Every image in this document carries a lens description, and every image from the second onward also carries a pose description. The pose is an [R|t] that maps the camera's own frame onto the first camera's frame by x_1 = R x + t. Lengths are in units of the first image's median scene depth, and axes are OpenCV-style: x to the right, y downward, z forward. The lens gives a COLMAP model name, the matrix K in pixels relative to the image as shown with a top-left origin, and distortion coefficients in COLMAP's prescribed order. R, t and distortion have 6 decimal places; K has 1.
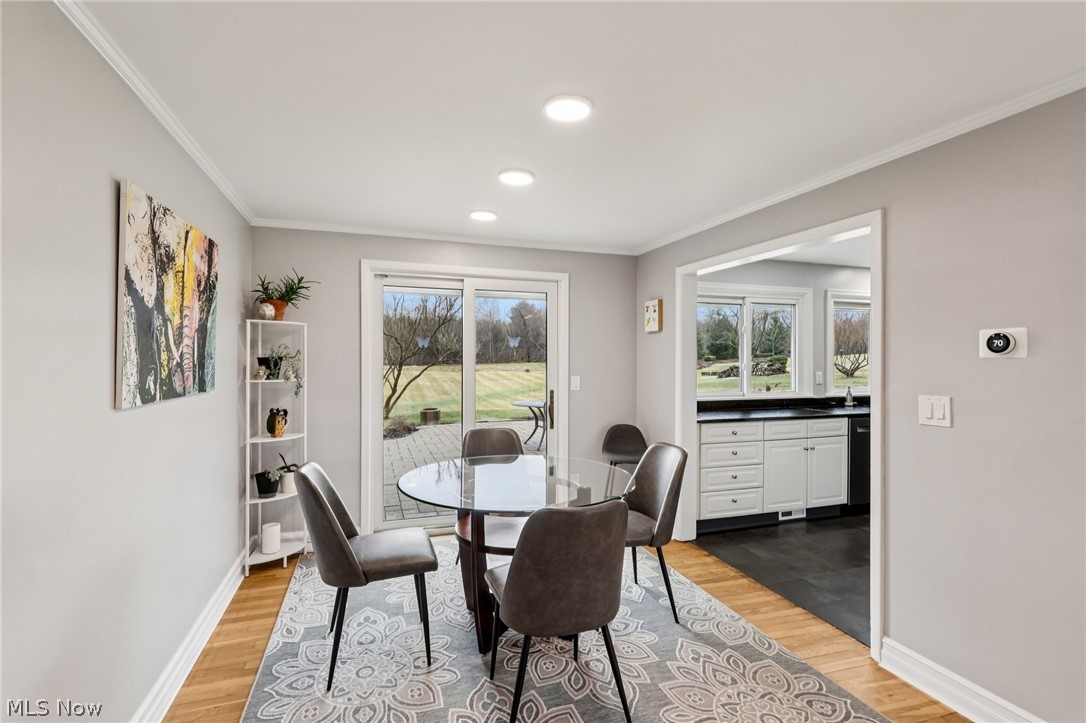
lens RADIAL K [[503.8, 0, 543.3], [0, 503.8, 363.5], [0, 0, 1]] dist [0.003031, -0.001577]
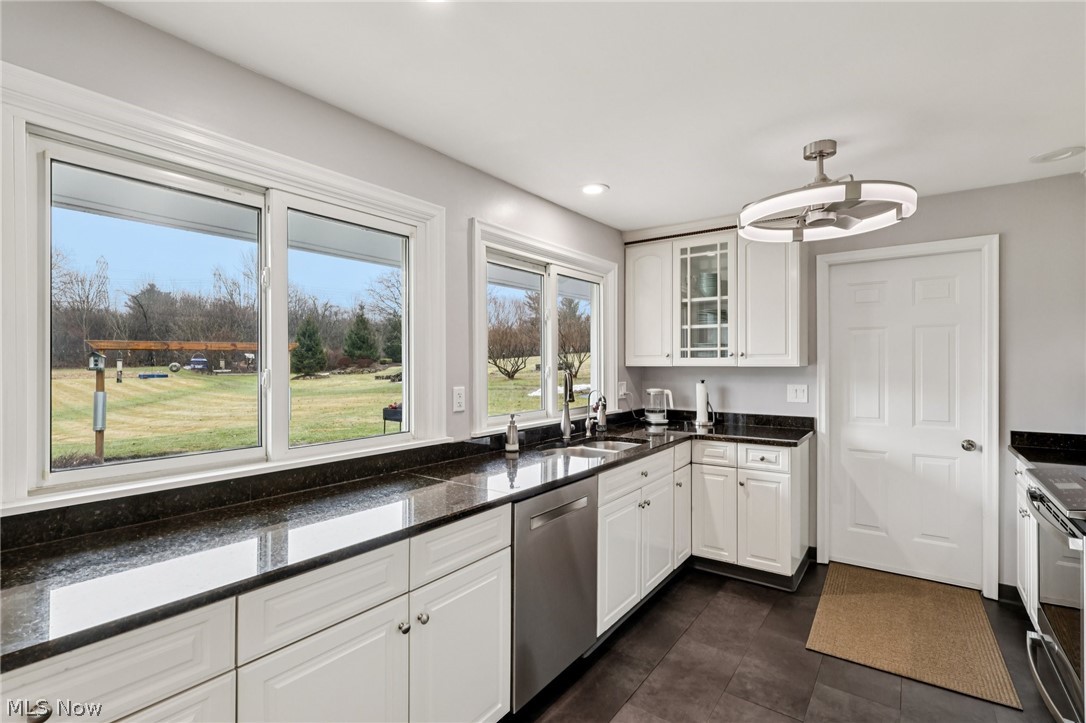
lens RADIAL K [[503.8, 0, 545.8], [0, 503.8, 364.3], [0, 0, 1]] dist [0.003031, -0.001577]
pose [[0.816051, -0.002241, 0.577975, 0.514778], [0.004694, 0.999985, -0.002749, -0.004244], [-0.577960, 0.004956, 0.816050, 0.855561]]
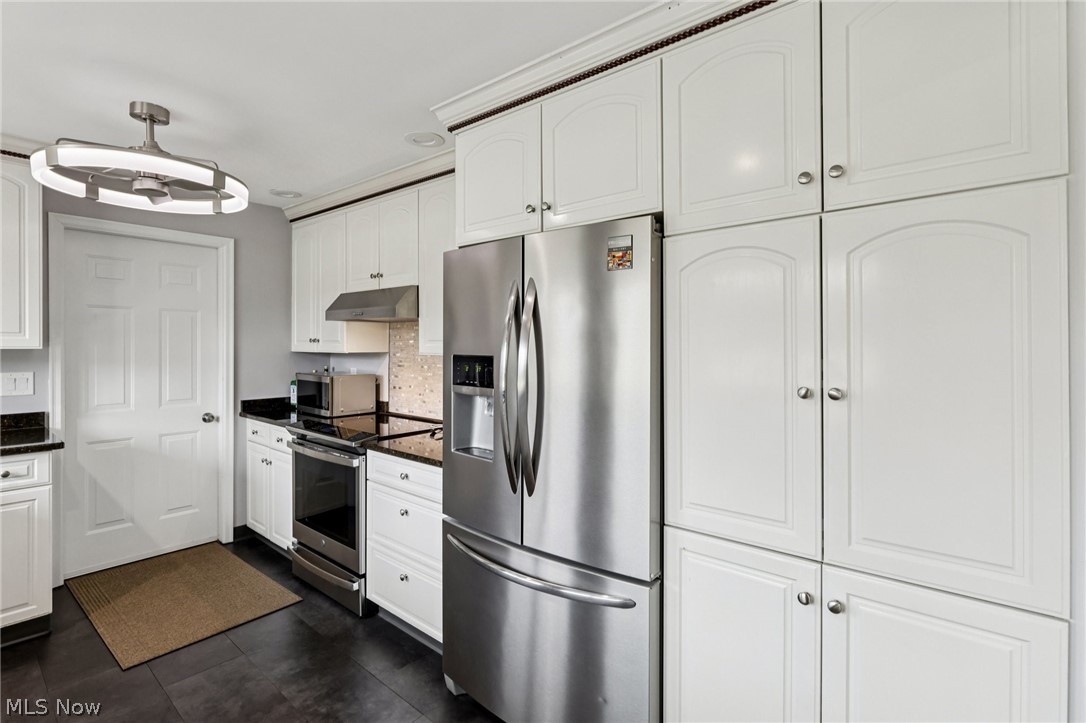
lens RADIAL K [[503.8, 0, 538.4], [0, 503.8, 348.1], [0, 0, 1]] dist [0.003031, -0.001577]
pose [[-0.514409, -0.006011, 0.857524, 0.426991], [-0.001666, 0.999981, 0.006010, -0.007453], [-0.857543, 0.001663, -0.514409, 1.105852]]
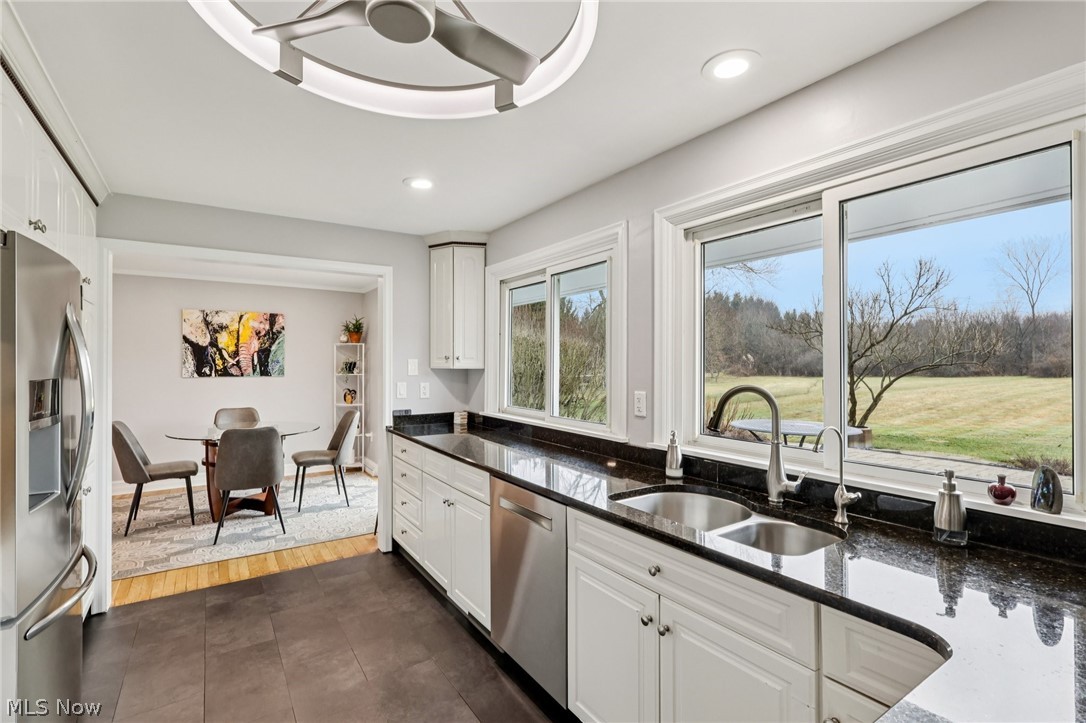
lens RADIAL K [[503.8, 0, 534.3], [0, 503.8, 368.1], [0, 0, 1]] dist [0.003031, -0.001577]
pose [[0.249771, 0.009430, -0.968259, 1.486786], [-0.012069, 0.999905, 0.006625, -0.010893], [0.968230, 0.010031, 0.249861, 1.195552]]
